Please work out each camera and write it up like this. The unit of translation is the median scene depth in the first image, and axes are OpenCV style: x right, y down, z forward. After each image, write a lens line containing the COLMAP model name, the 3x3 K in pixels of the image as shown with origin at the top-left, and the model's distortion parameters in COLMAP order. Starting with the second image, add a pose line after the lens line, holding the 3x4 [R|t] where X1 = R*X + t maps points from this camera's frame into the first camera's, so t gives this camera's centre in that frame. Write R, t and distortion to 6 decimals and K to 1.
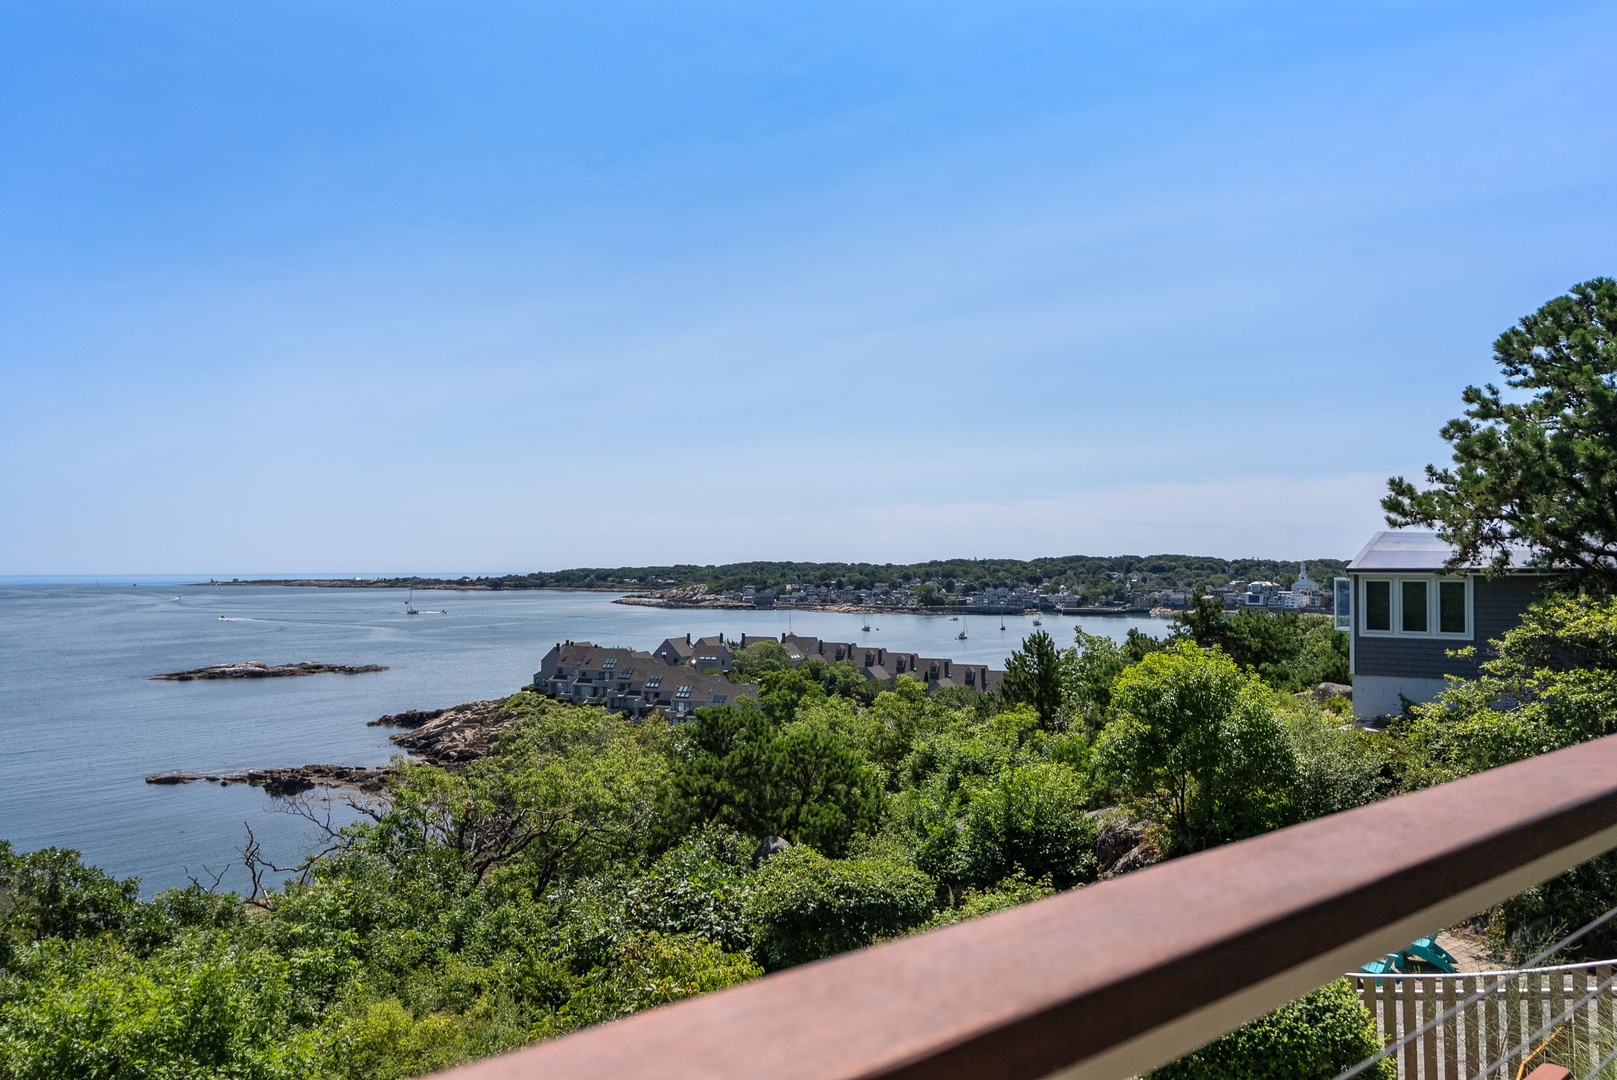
lens RADIAL K [[1119.6, 0, 789.6], [0, 1119.6, 543.9], [0, 0, 1]] dist [0.006158, 0.003550]
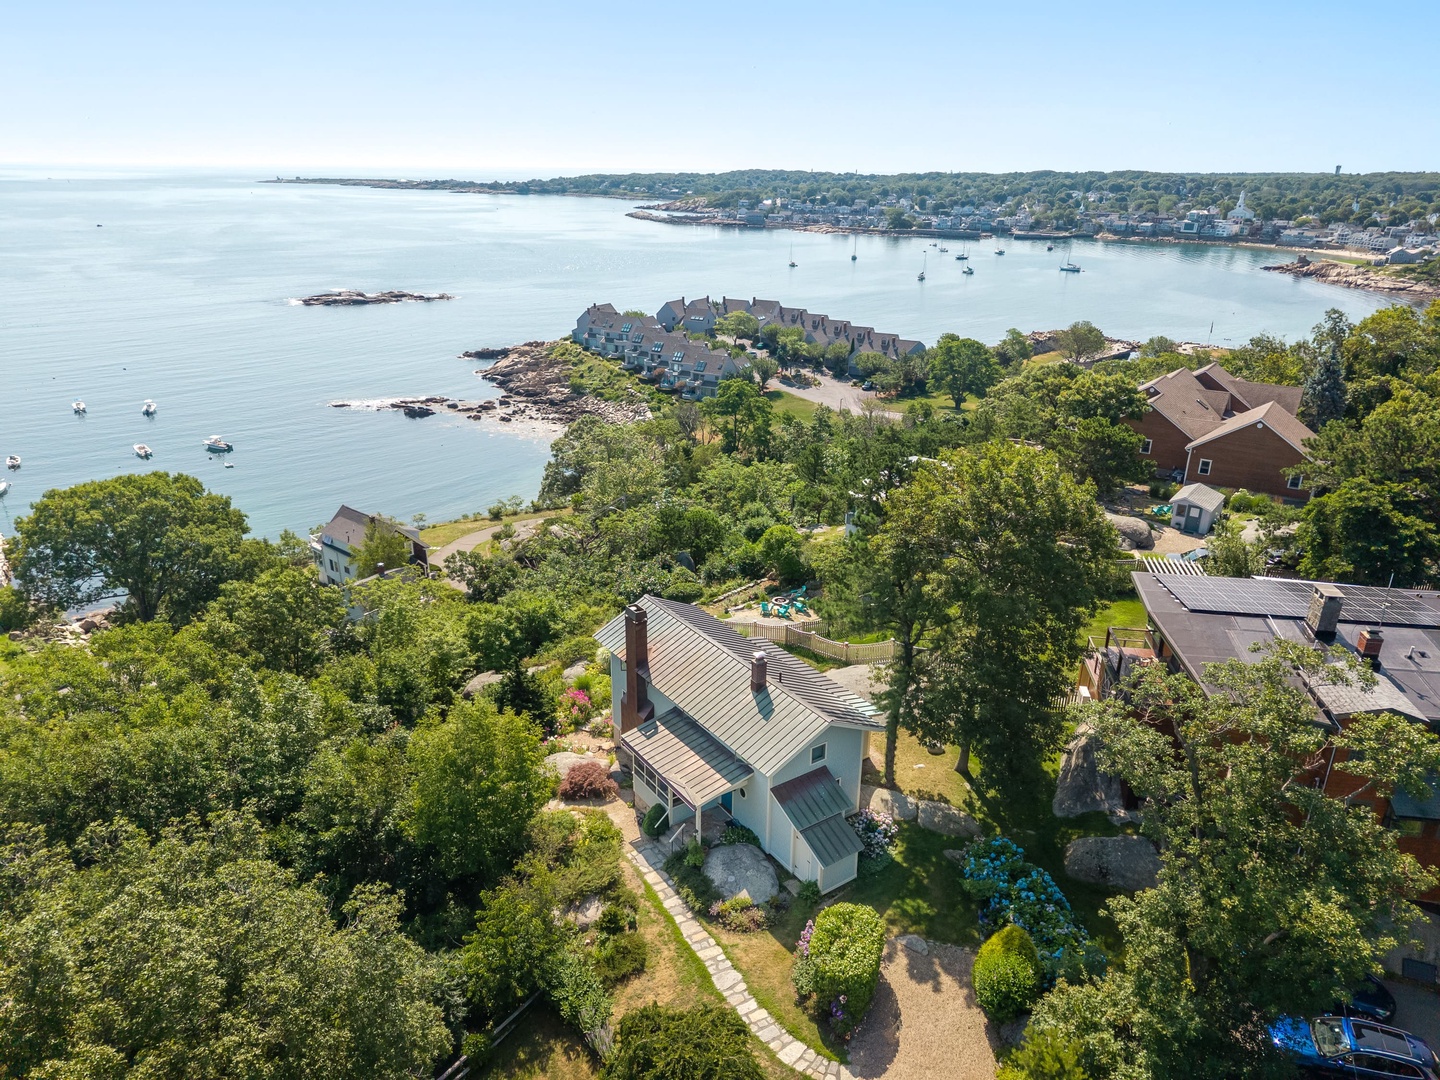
lens RADIAL K [[965.8, 0, 715.6], [0, 965.8, 547.4], [0, 0, 1]] dist [0.041621, -0.049194]
pose [[0.997500, 0.040254, -0.058080, 0.148984], [-0.014240, 0.919535, 0.392751, -0.536390], [0.069216, -0.390942, 0.917809, -0.971784]]
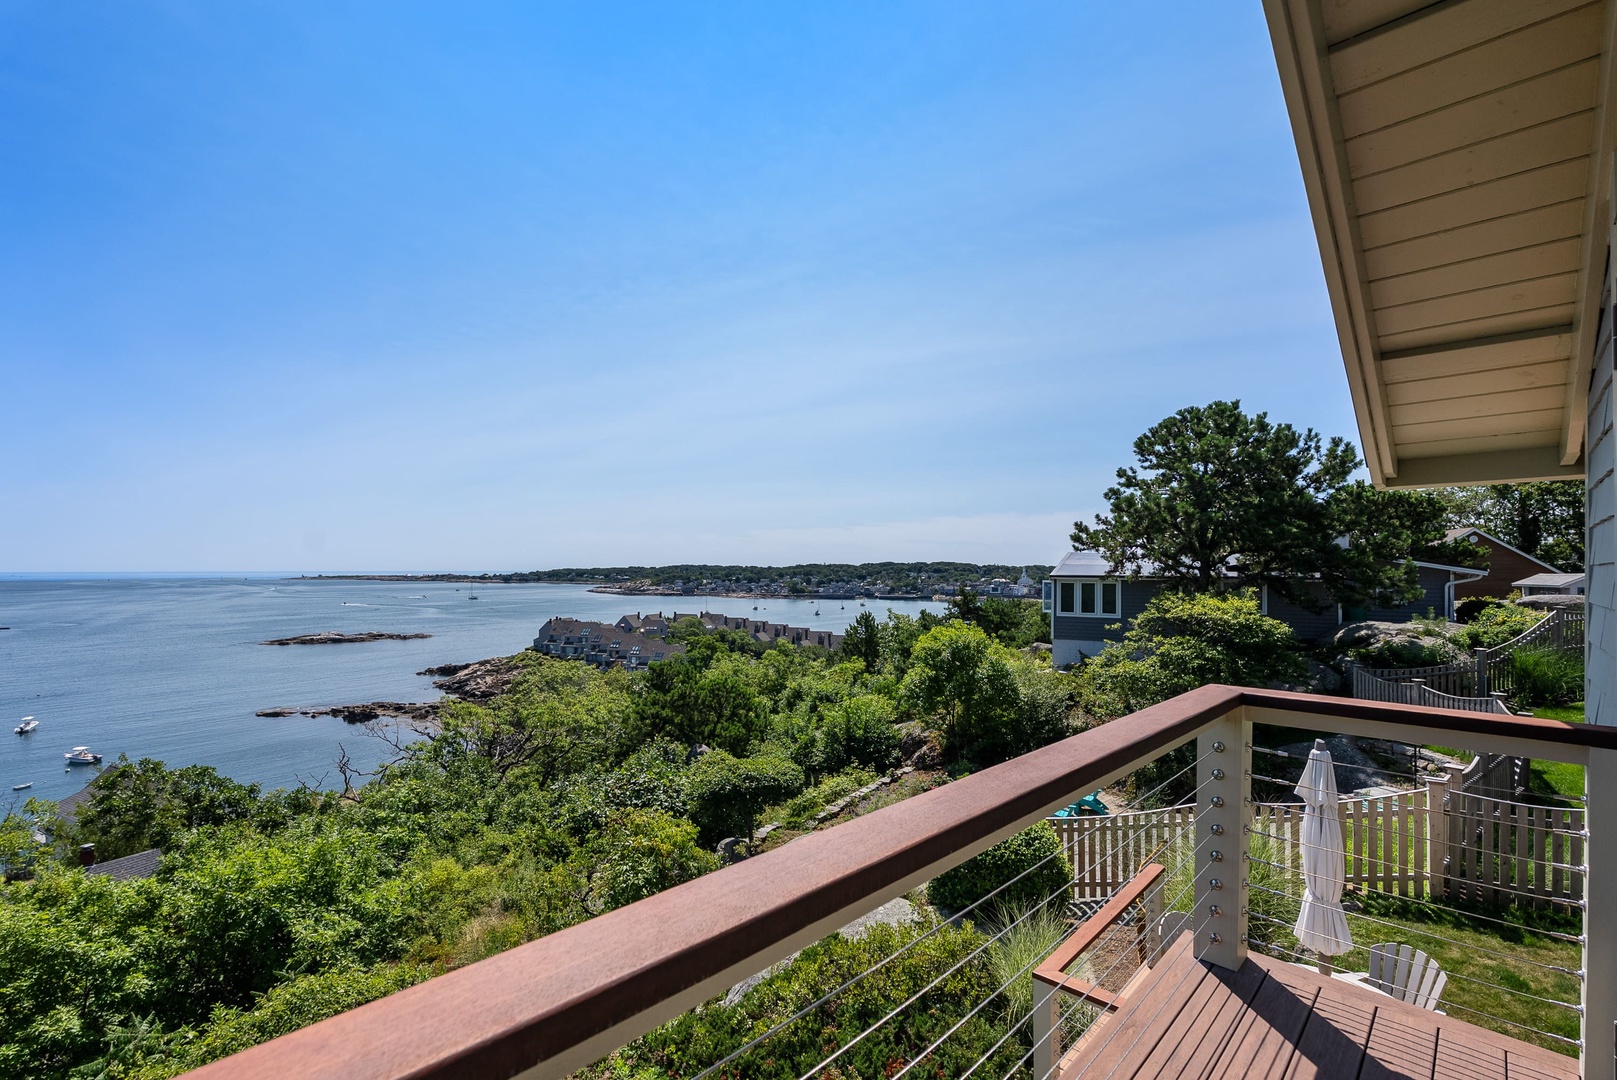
lens RADIAL K [[724.2, 0, 790.0], [0, 724.2, 560.7], [0, 0, 1]] dist [0.003902, 0.000220]
pose [[0.993186, 0.006025, 0.116386, -0.007788], [-0.007210, 0.999926, 0.009766, -0.005444], [-0.116319, -0.010539, 0.993156, -0.015339]]
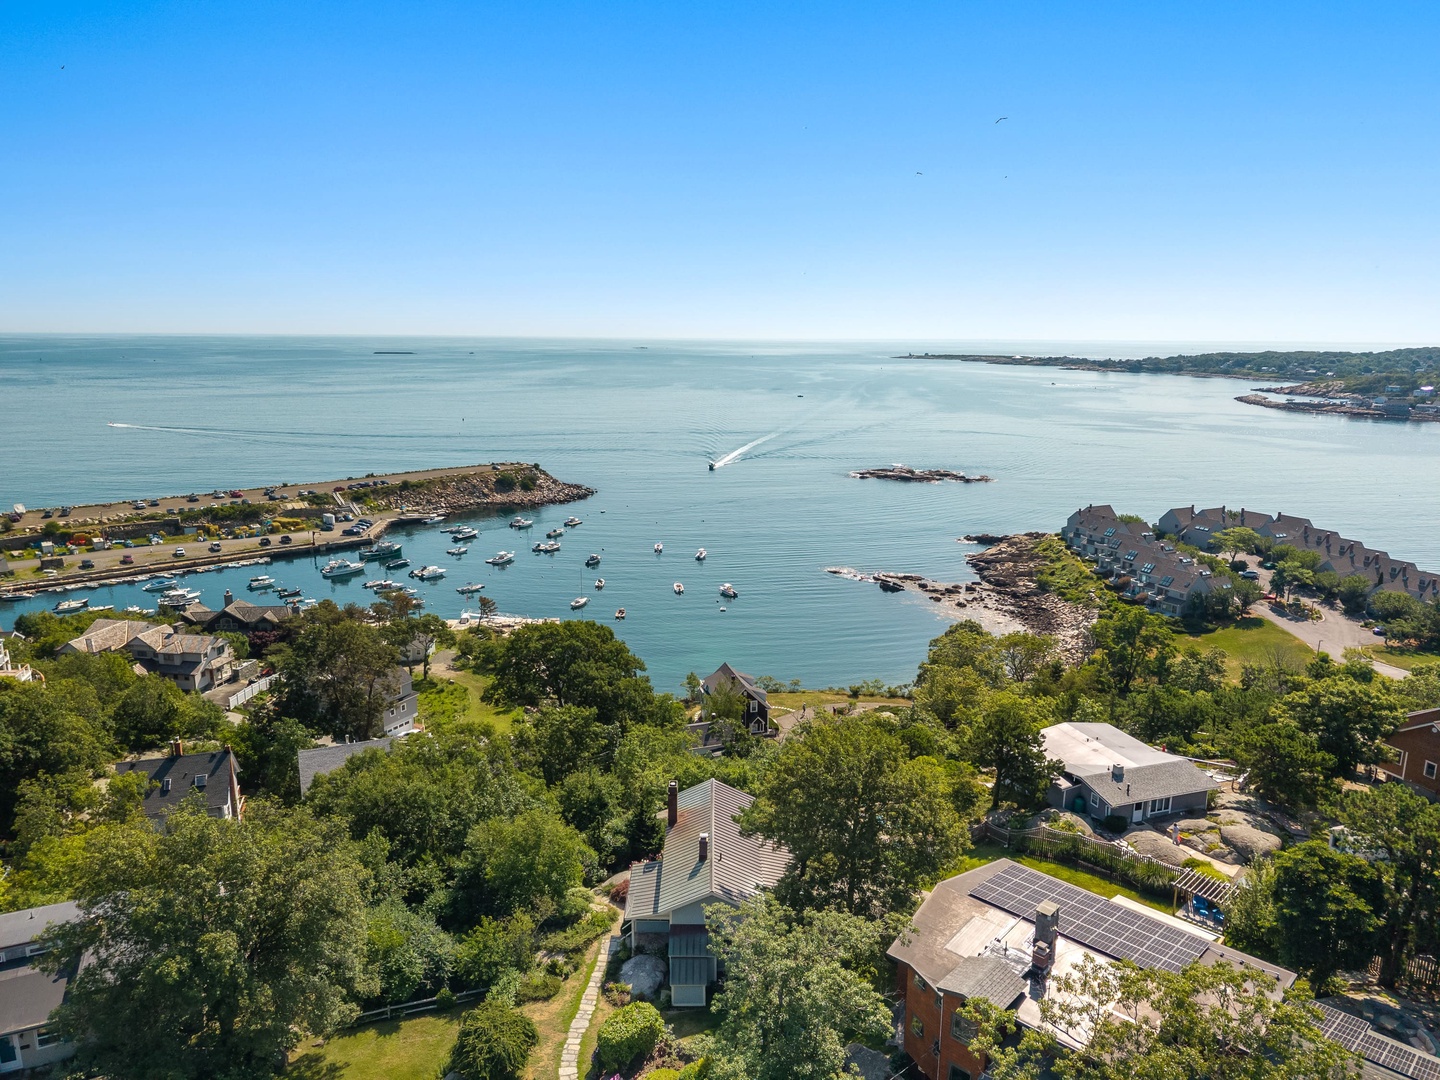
lens RADIAL K [[965.8, 0, 715.6], [0, 965.8, 547.4], [0, 0, 1]] dist [0.041621, -0.049194]
pose [[0.778606, 0.146728, -0.610118, 0.922833], [0.007823, 0.969934, 0.243243, -0.804170], [0.627465, -0.194163, 0.754048, -1.104010]]
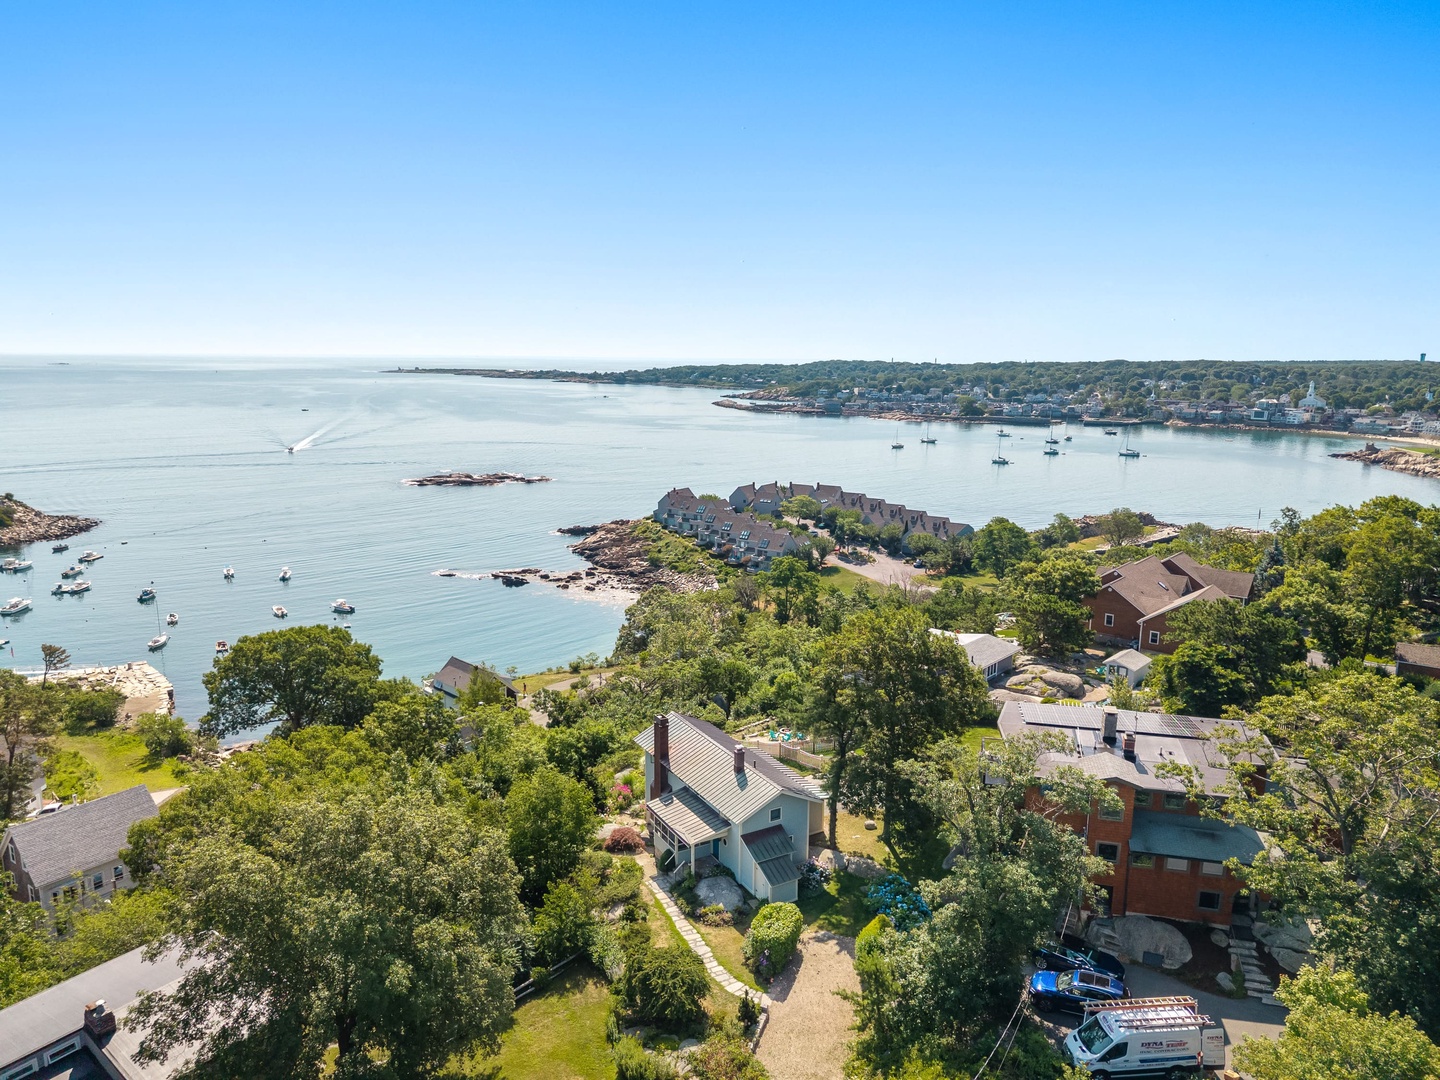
lens RADIAL K [[966.8, 0, 720.0], [0, 966.8, 540.0], [0, 0, 1]] dist [0.082943, -0.124378]
pose [[0.988351, 0.041093, -0.146541, 0.303474], [-0.008267, 0.975932, 0.217918, -0.667679], [0.151969, -0.214168, 0.964903, -1.434881]]
